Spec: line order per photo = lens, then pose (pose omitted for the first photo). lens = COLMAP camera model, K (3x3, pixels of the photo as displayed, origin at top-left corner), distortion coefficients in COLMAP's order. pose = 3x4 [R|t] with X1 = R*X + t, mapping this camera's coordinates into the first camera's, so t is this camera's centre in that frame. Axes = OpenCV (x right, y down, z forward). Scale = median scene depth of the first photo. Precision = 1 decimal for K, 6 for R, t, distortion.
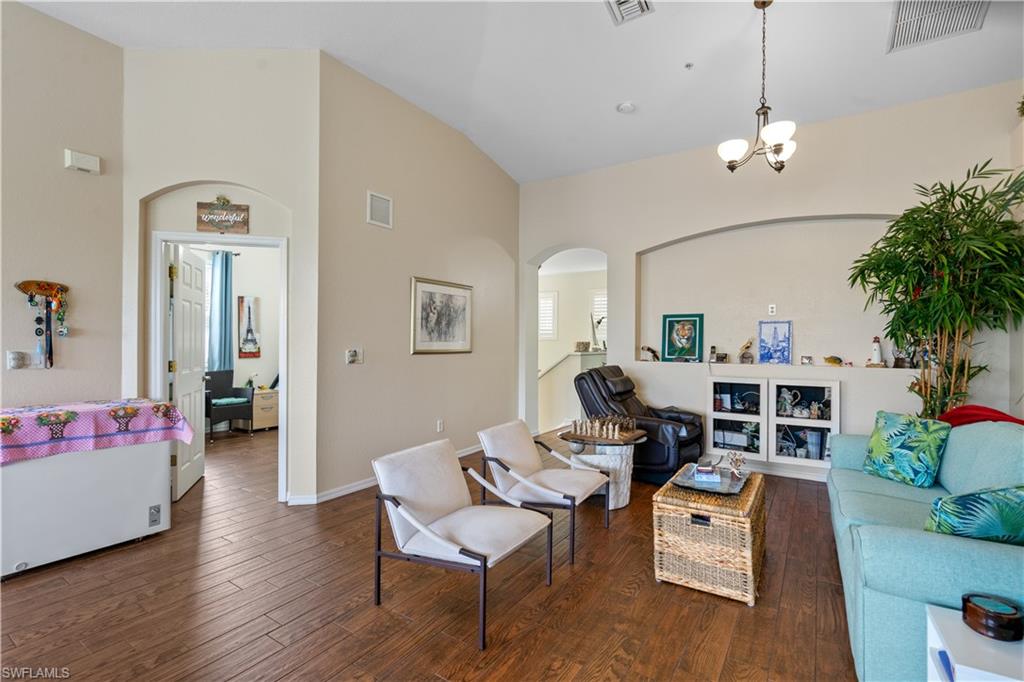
lens RADIAL K [[470.1, 0, 515.4], [0, 470.1, 341.5], [0, 0, 1]] dist [-0.006756, 0.002996]
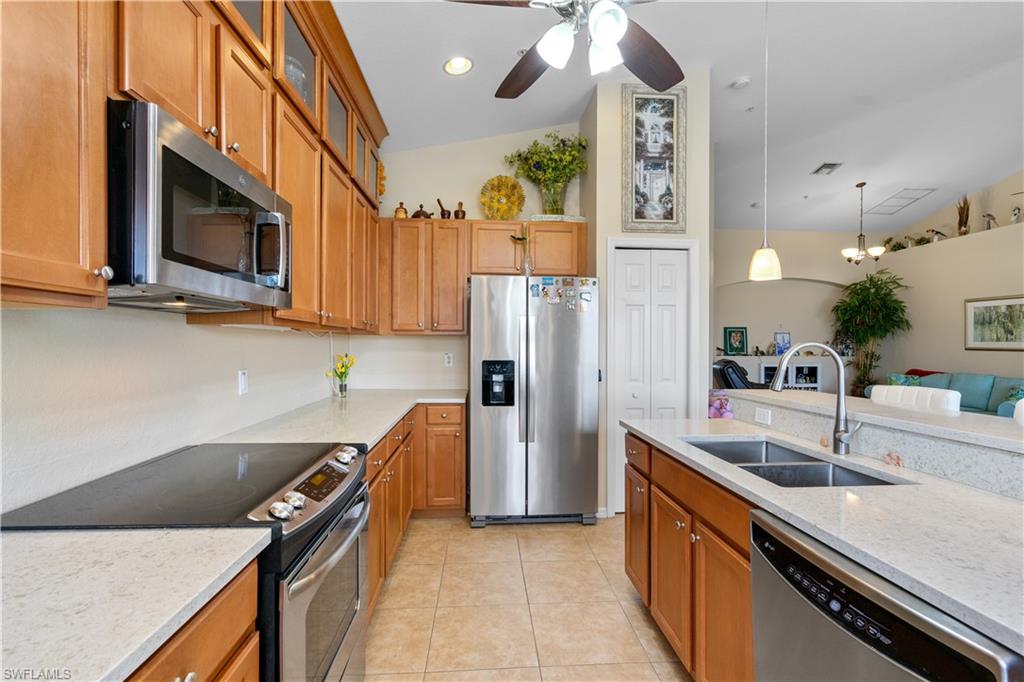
lens RADIAL K [[470.1, 0, 511.8], [0, 470.1, 344.7], [0, 0, 1]] dist [-0.006756, 0.002996]
pose [[0.809057, 0.000597, 0.587729, -1.467643], [-0.003440, 0.999987, 0.003719, 0.000911], [-0.587720, -0.005031, 0.809049, 0.143693]]
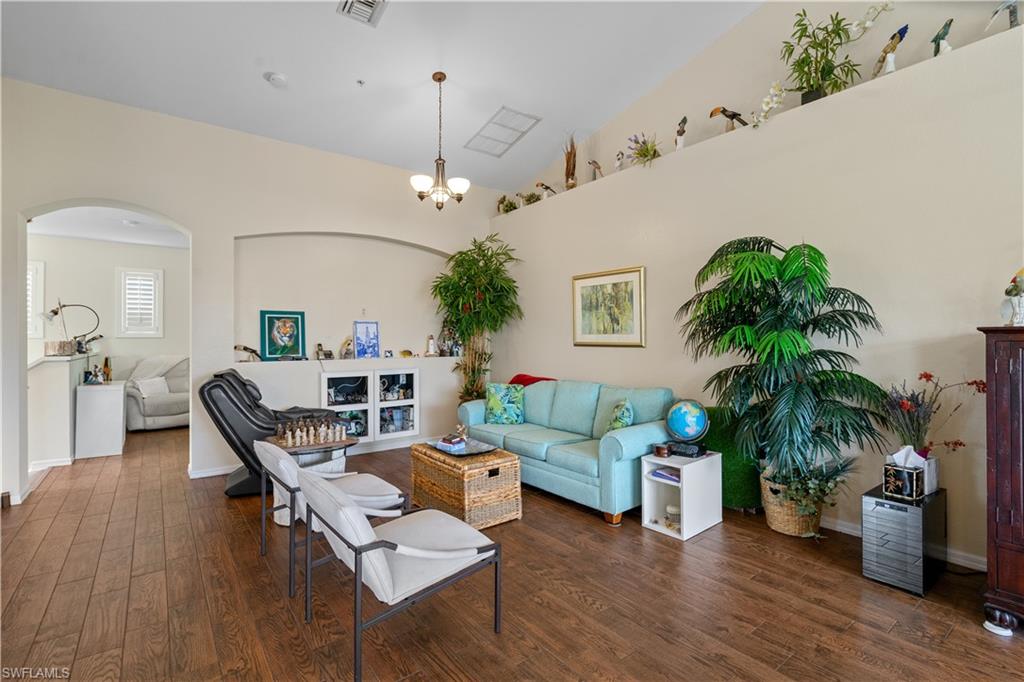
lens RADIAL K [[470.1, 0, 519.2], [0, 470.1, 333.4], [0, 0, 1]] dist [-0.006756, 0.002996]
pose [[0.340764, 0.009985, 0.940096, -0.446764], [0.005198, 0.999908, -0.012505, 0.002729], [-0.940134, 0.009148, 0.340681, 0.254290]]
